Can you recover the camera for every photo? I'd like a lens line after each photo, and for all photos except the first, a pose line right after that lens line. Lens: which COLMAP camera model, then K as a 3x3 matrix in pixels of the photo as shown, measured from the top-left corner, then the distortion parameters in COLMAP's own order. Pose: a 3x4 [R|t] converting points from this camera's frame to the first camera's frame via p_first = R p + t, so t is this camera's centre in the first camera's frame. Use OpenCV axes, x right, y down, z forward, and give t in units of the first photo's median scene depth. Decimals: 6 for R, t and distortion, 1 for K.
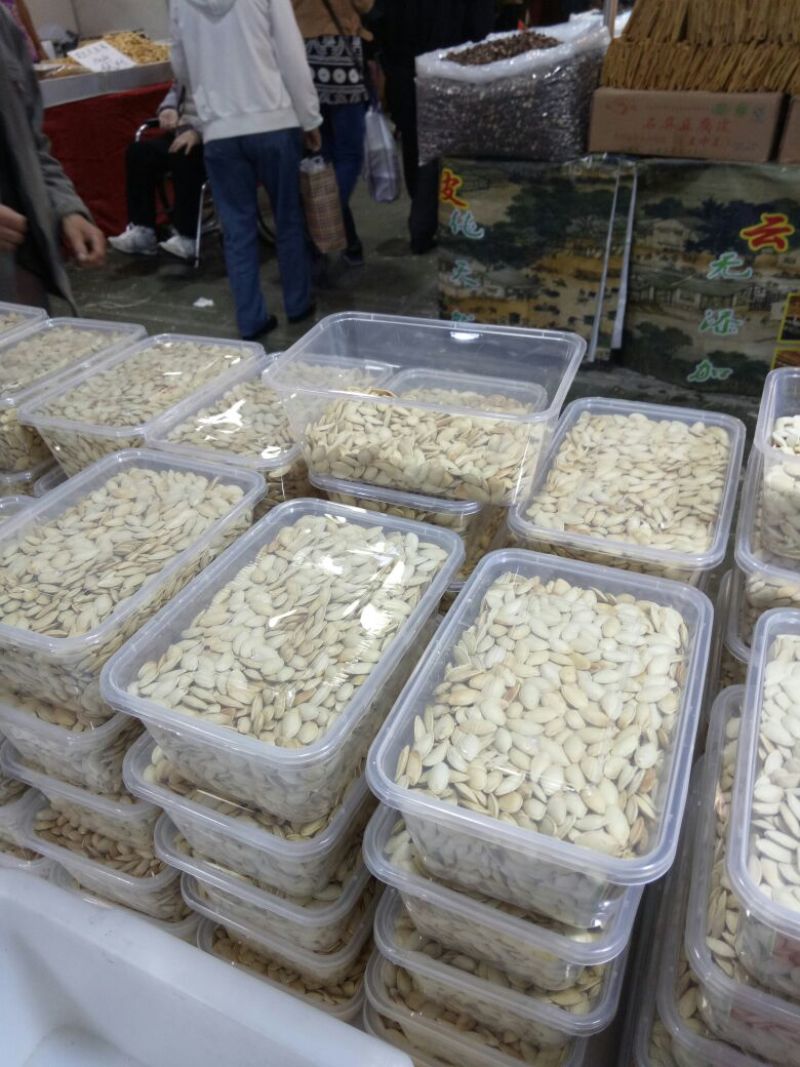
lens RADIAL K [[765.8, 0, 399.3], [0, 765.8, 532.8], [0, 0, 1]] dist [0.032208, -0.031989]
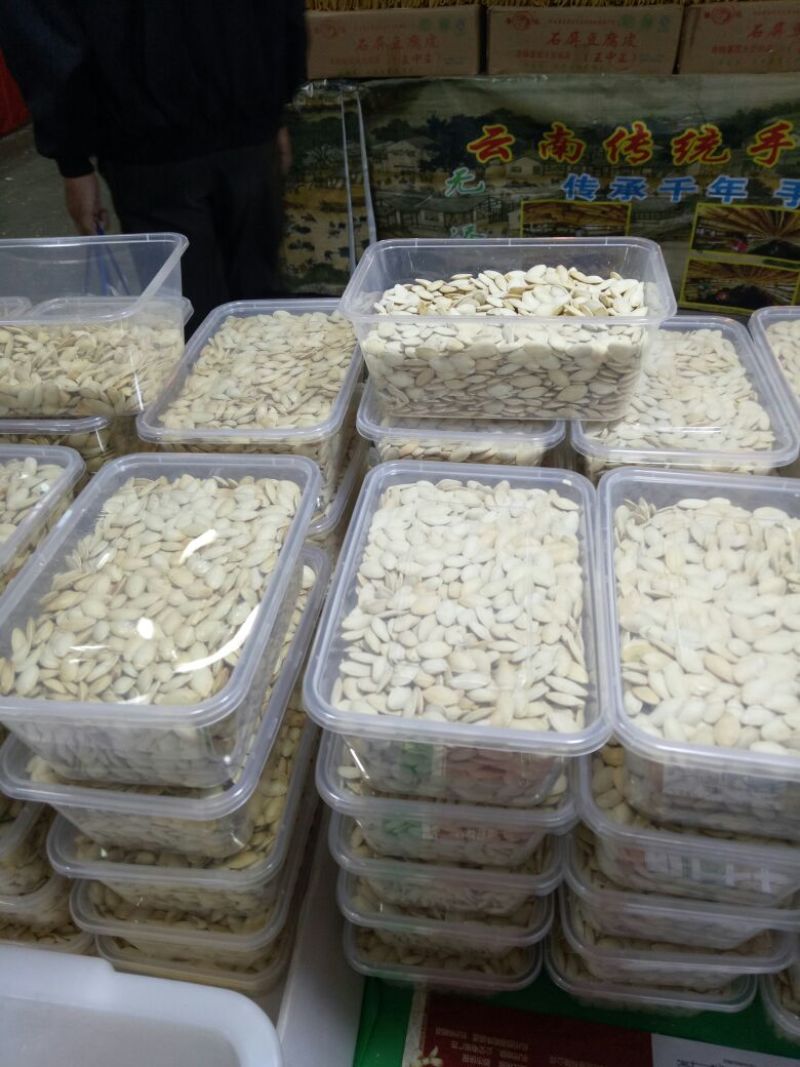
lens RADIAL K [[765.8, 0, 394.4], [0, 765.8, 533.2], [0, 0, 1]] dist [0.032208, -0.031989]
pose [[0.962569, -0.195722, 0.187492, 0.231329], [0.184878, 0.979983, 0.073851, 0.095988], [-0.198194, -0.036424, 0.979486, -0.037905]]
